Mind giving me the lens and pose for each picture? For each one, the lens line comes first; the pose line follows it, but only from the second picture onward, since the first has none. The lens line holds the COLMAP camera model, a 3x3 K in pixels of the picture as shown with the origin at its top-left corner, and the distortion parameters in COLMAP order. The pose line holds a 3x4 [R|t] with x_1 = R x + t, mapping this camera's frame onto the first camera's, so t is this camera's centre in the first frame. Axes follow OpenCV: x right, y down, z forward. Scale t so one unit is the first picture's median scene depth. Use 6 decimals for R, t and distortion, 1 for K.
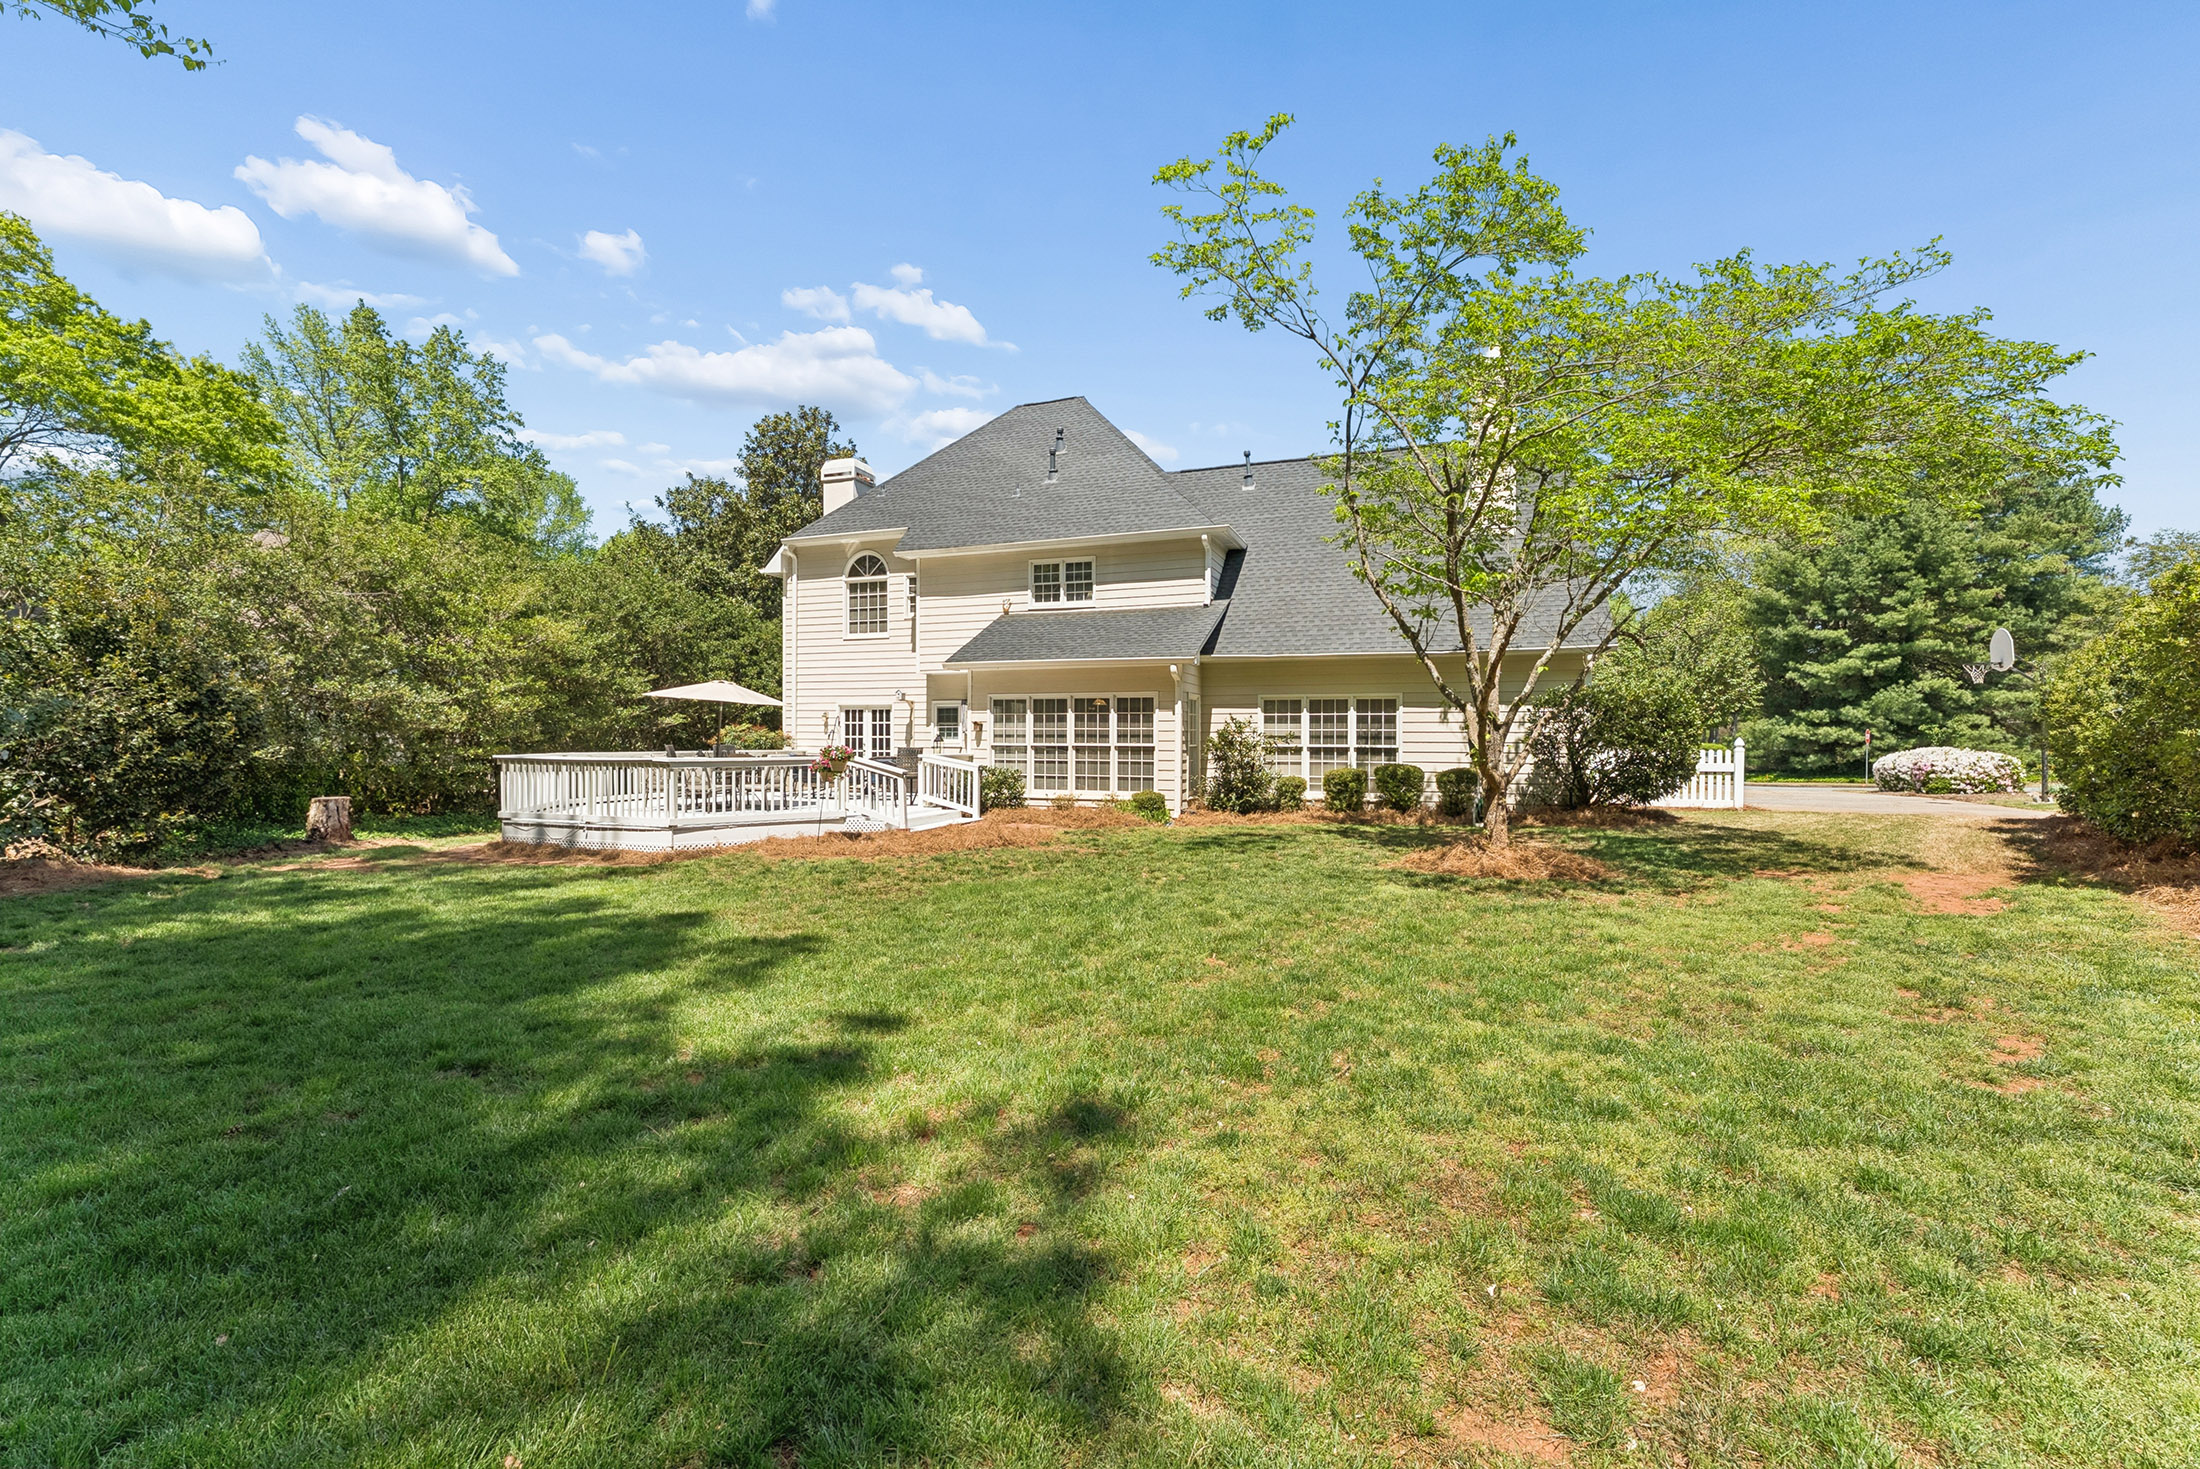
lens RADIAL K [[900.5, 0, 1088.1], [0, 900.5, 711.1], [0, 0, 1]] dist [-0.001896, 0.000096]
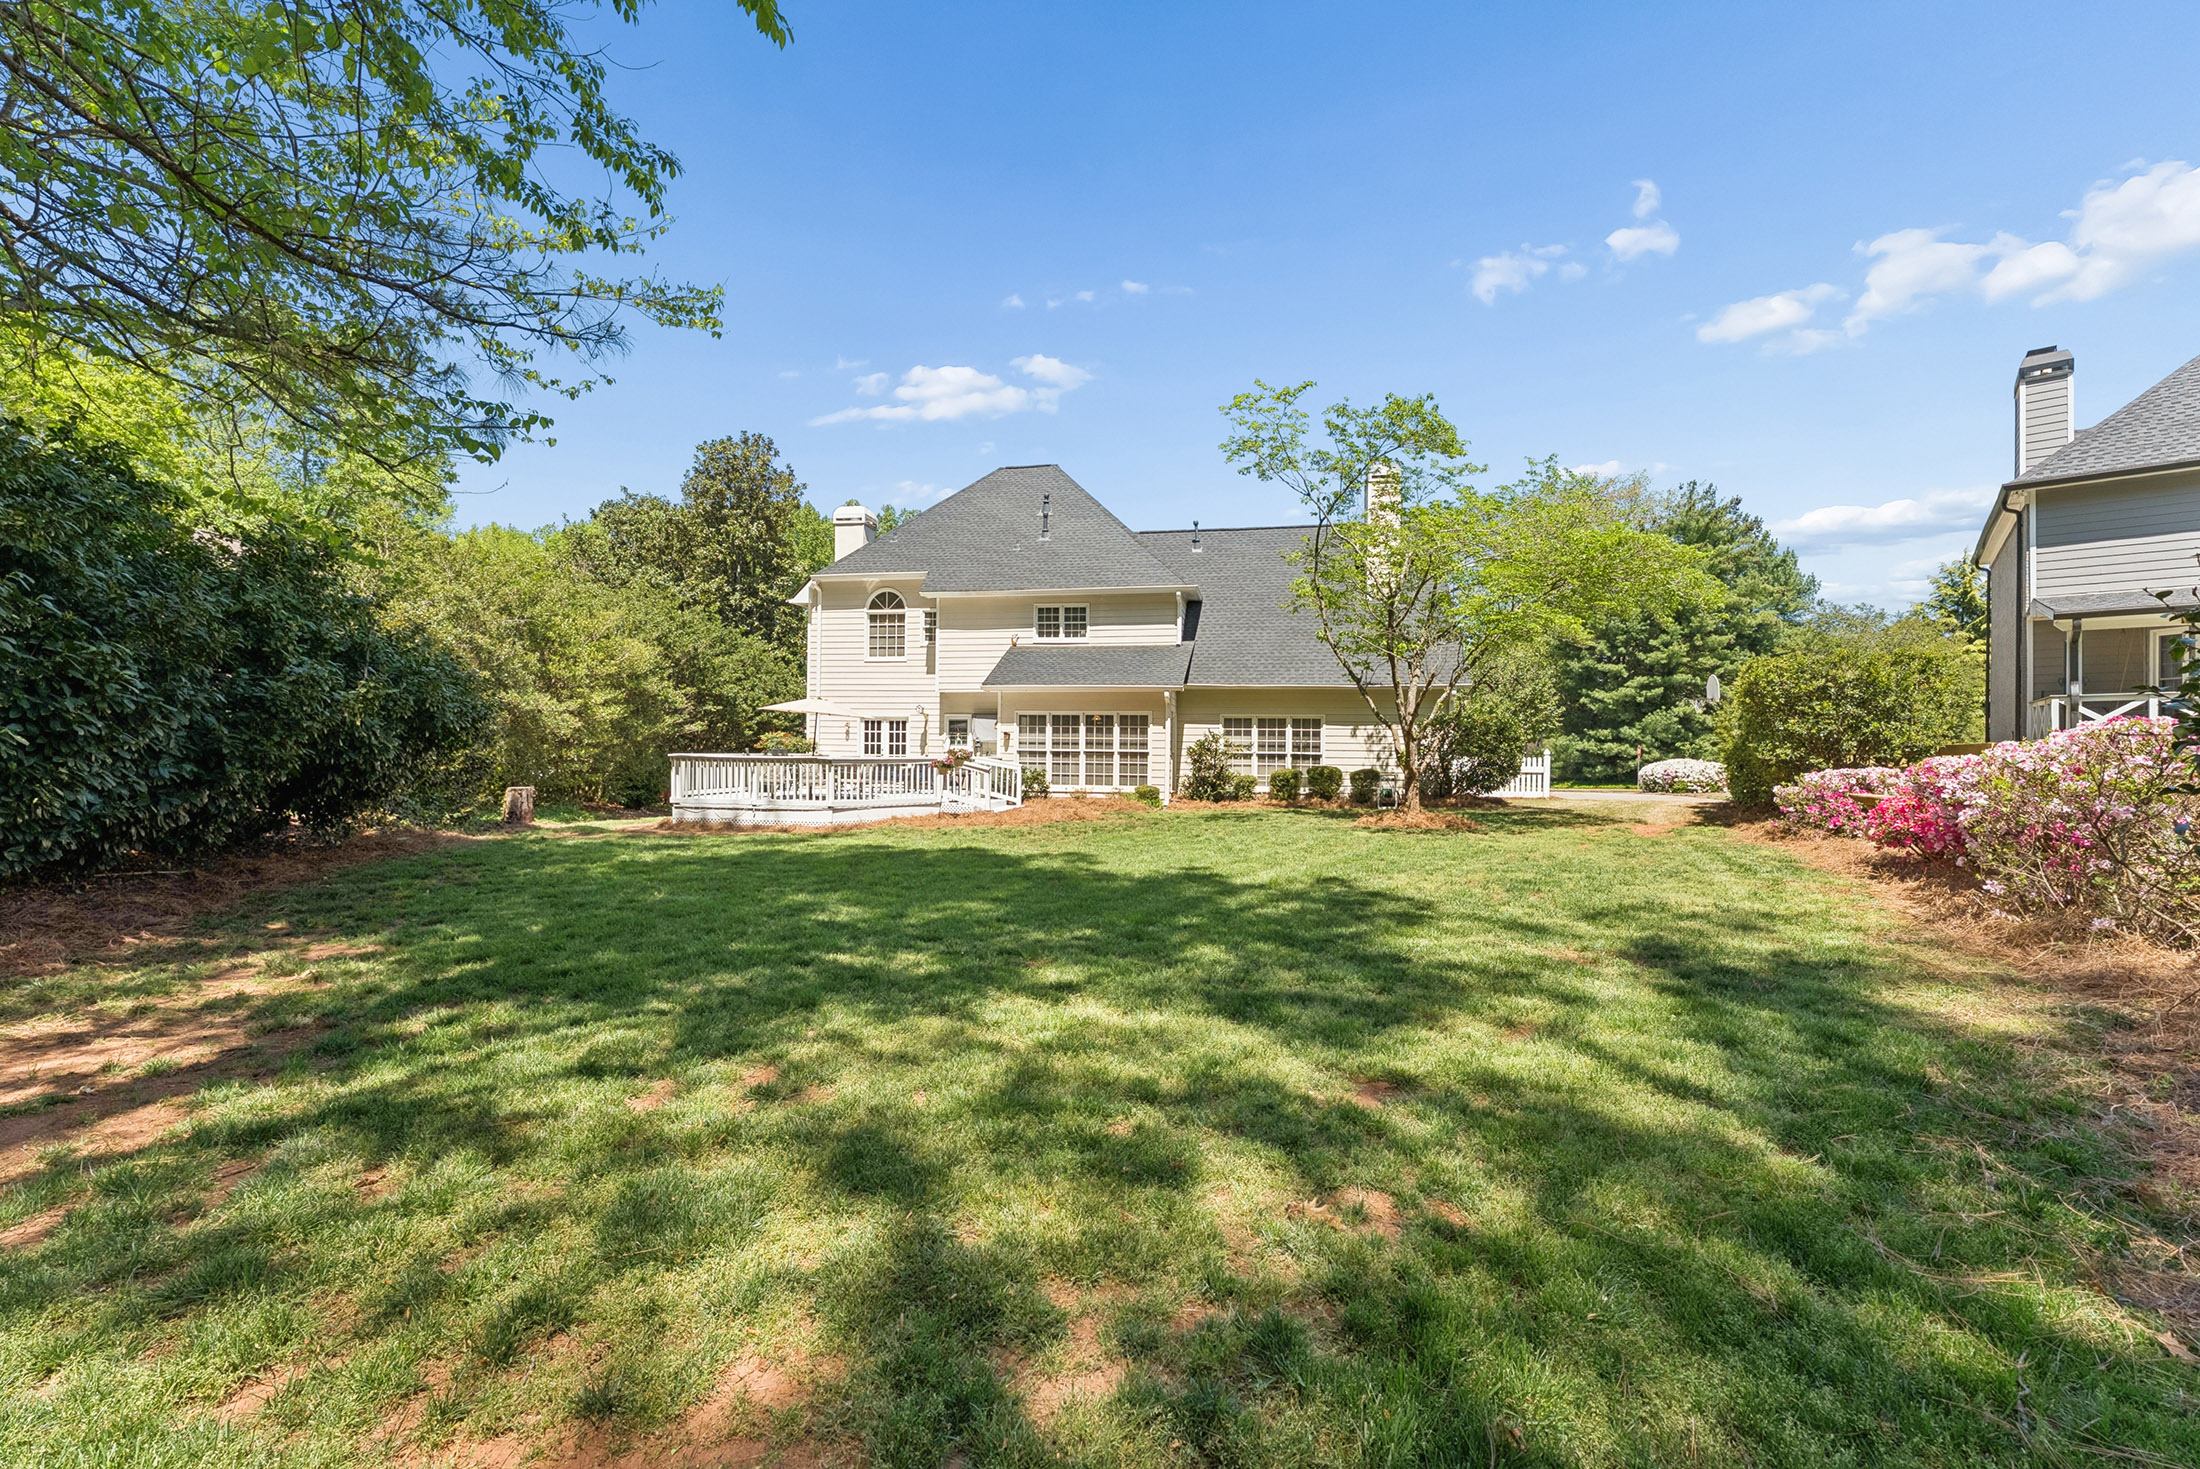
lens RADIAL K [[900.5, 0, 1088.1], [0, 900.5, 711.1], [0, 0, 1]] dist [-0.001896, 0.000096]
pose [[0.987495, 0.014652, 0.156969, -0.173227], [-0.012754, 0.999833, -0.013088, -0.002161], [-0.157135, 0.010922, 0.987517, -0.233205]]
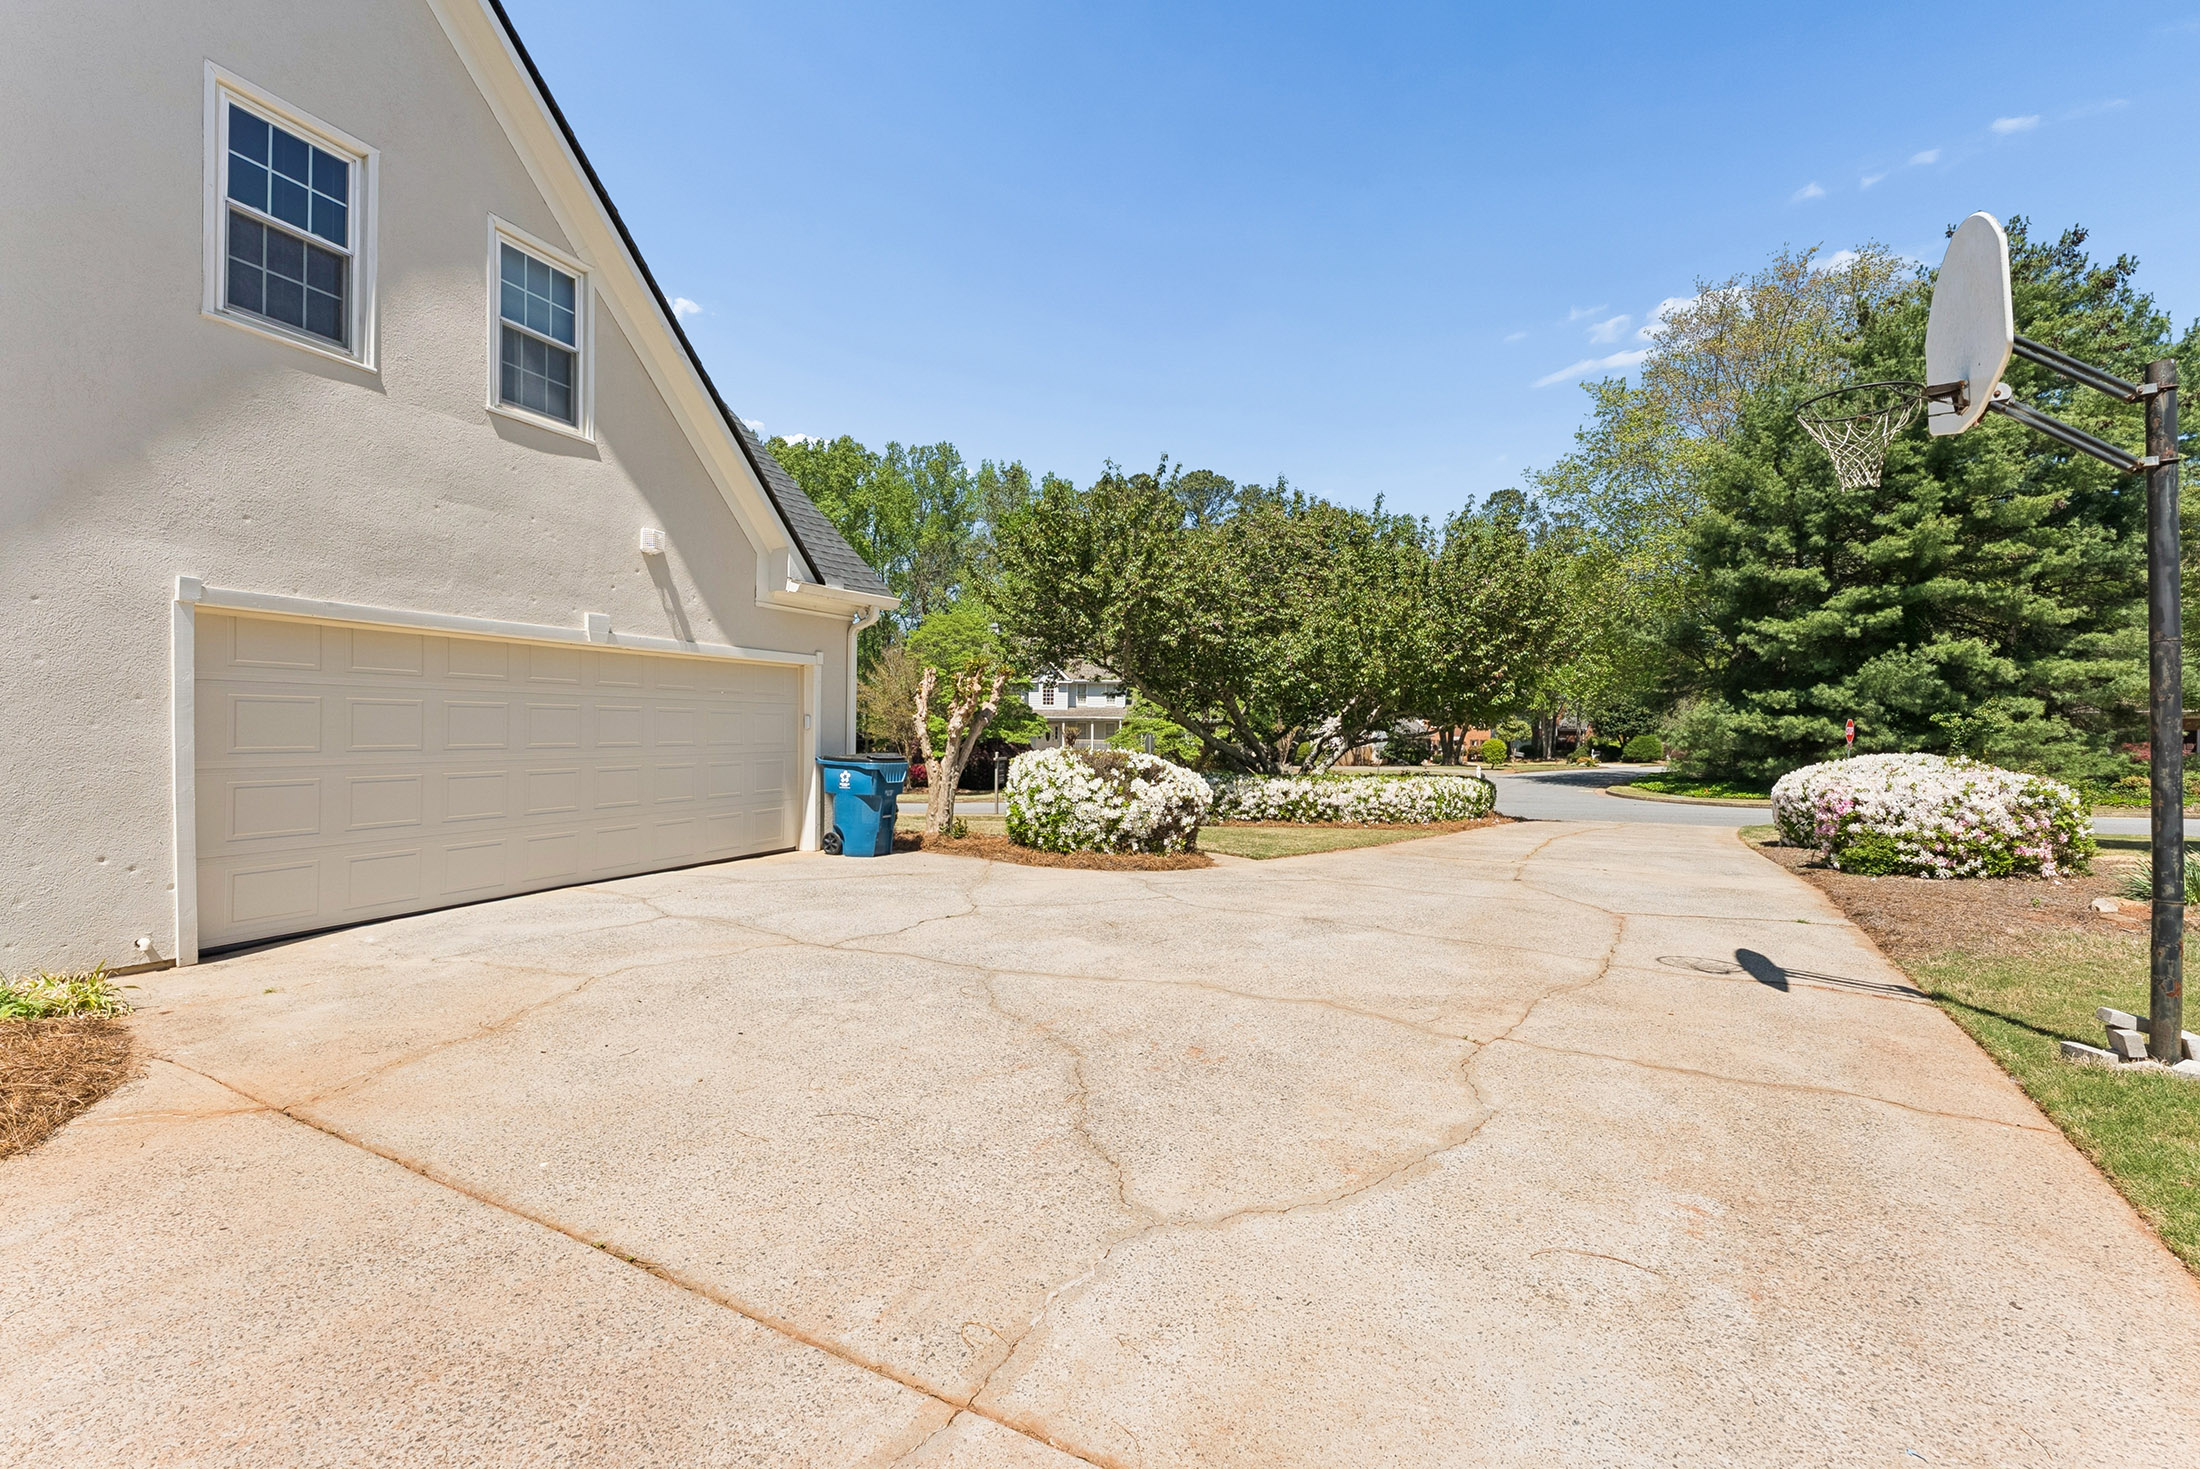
lens RADIAL K [[920.5, 0, 1100.9], [0, 920.5, 701.7], [0, 0, 1]] dist [0.001330, 0.000186]
pose [[0.999710, 0.007736, -0.022794, 0.749925], [-0.007671, 0.999966, 0.002944, 0.020825], [0.022816, -0.002768, 0.999736, 0.712071]]
